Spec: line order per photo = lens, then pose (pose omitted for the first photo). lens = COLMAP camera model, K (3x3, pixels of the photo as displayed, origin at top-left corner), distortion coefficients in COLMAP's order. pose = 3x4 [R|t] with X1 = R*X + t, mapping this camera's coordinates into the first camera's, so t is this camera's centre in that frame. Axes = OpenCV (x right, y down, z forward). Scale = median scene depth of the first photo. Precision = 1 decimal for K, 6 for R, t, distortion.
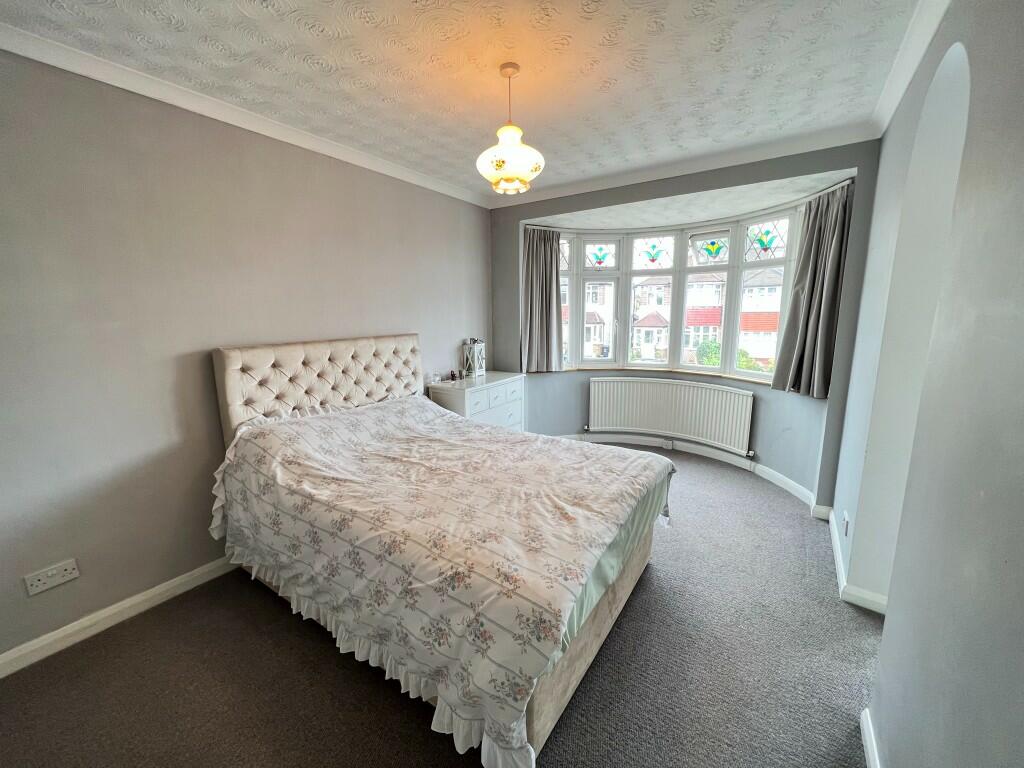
lens RADIAL K [[411.0, 0, 513.6], [0, 411.0, 385.4], [0, 0, 1]] dist [-0.002559, 0.001140]
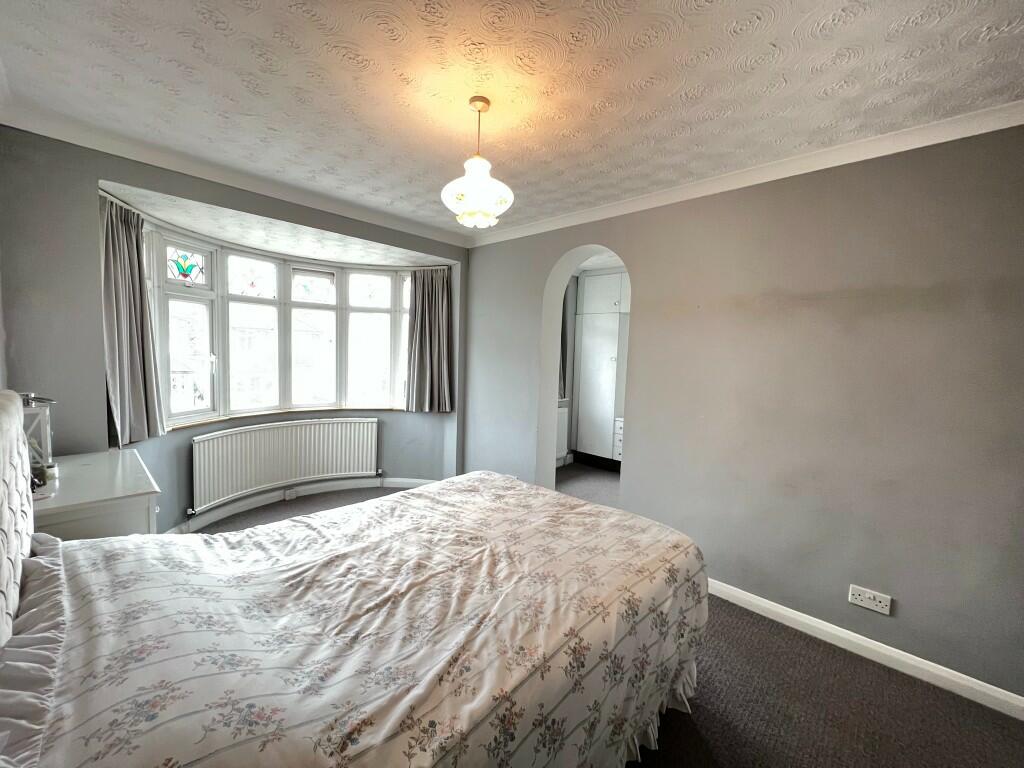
lens RADIAL K [[411.0, 0, 507.7], [0, 411.0, 382.6], [0, 0, 1]] dist [-0.002559, 0.001140]
pose [[0.155079, -0.056565, 0.986281, -0.437037], [0.140420, 0.989485, 0.034669, -0.063479], [-0.977872, 0.133117, 0.161391, 0.378874]]
